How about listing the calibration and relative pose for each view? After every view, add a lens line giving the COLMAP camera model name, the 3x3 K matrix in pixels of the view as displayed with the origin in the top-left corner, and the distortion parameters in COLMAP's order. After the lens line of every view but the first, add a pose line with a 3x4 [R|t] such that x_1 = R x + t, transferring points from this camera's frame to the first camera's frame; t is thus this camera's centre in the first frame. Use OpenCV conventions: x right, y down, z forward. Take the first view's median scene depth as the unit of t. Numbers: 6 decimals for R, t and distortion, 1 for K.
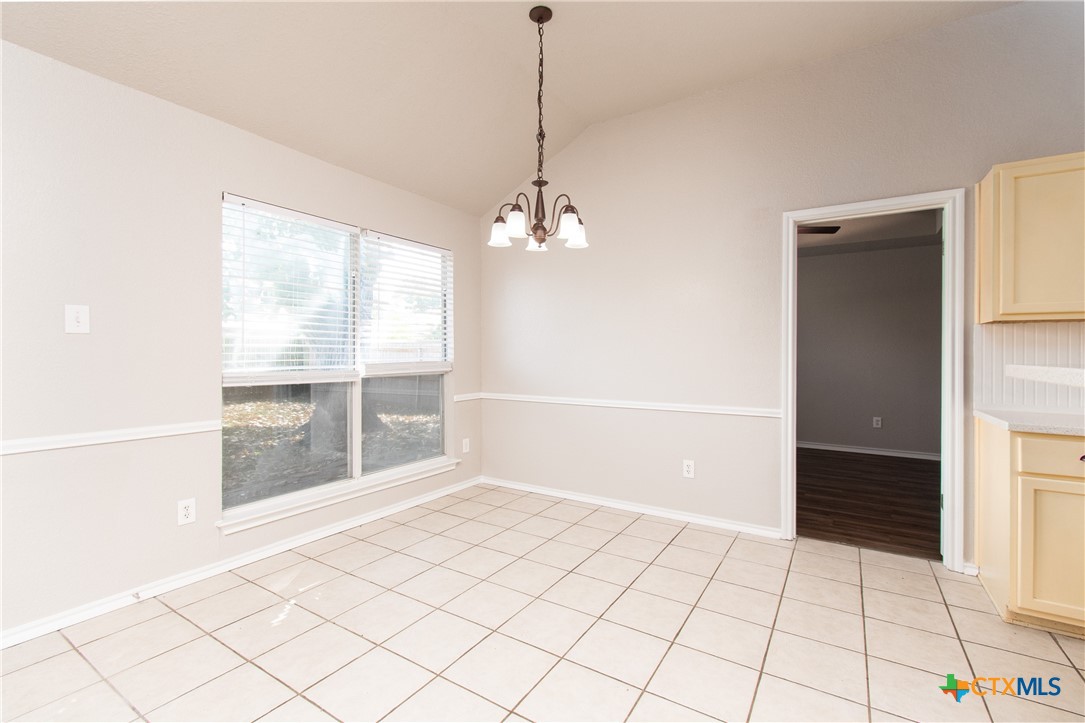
lens RADIAL K [[479.6, 0, 548.3], [0, 479.6, 350.7], [0, 0, 1]] dist [0.004473, -0.001317]
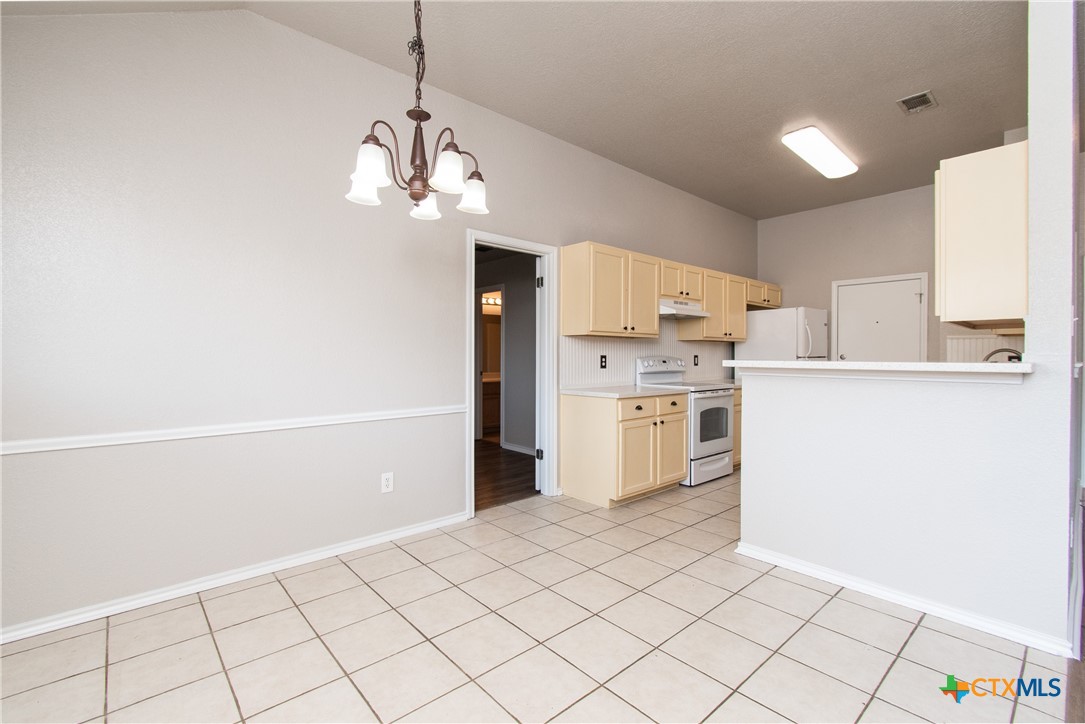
lens RADIAL K [[479.6, 0, 544.0], [0, 479.6, 354.0], [0, 0, 1]] dist [0.004473, -0.001317]
pose [[0.282756, -0.001624, 0.959190, -0.596627], [-0.006348, 0.999974, 0.003564, -0.000024], [-0.959171, -0.007096, 0.282739, 0.569406]]
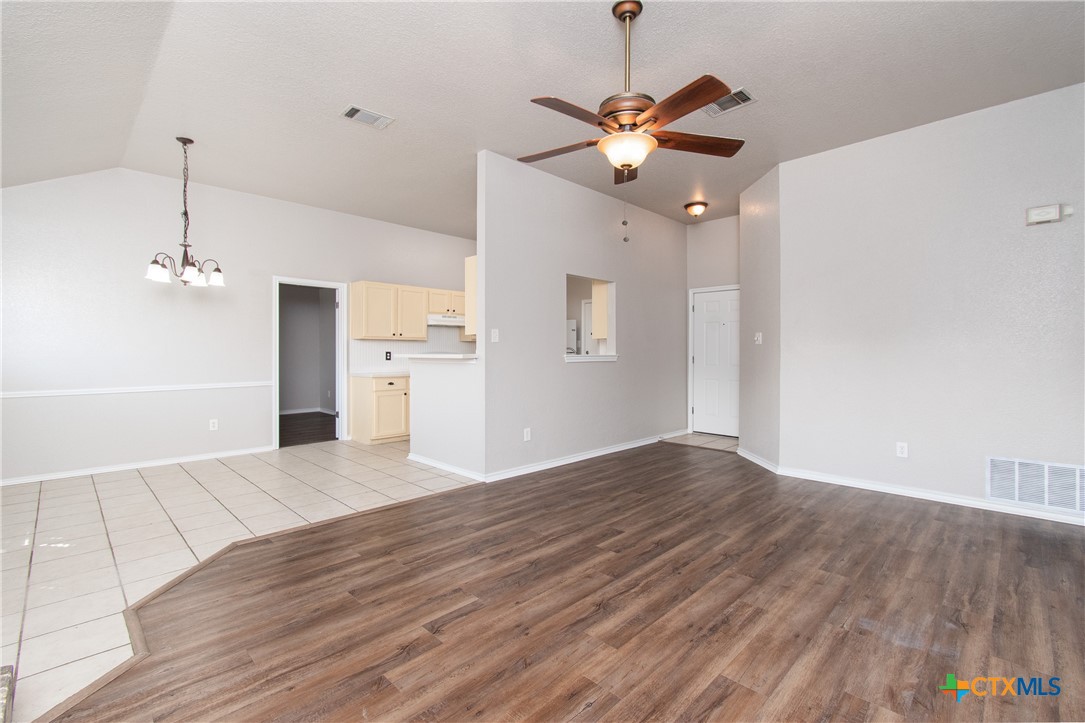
lens RADIAL K [[479.6, 0, 543.9], [0, 479.6, 354.6], [0, 0, 1]] dist [0.004473, -0.001317]
pose [[0.222571, -0.010906, 0.974855, -1.218050], [-0.005508, 0.999907, 0.012444, -0.010393], [-0.974901, -0.008139, 0.222490, -0.488346]]
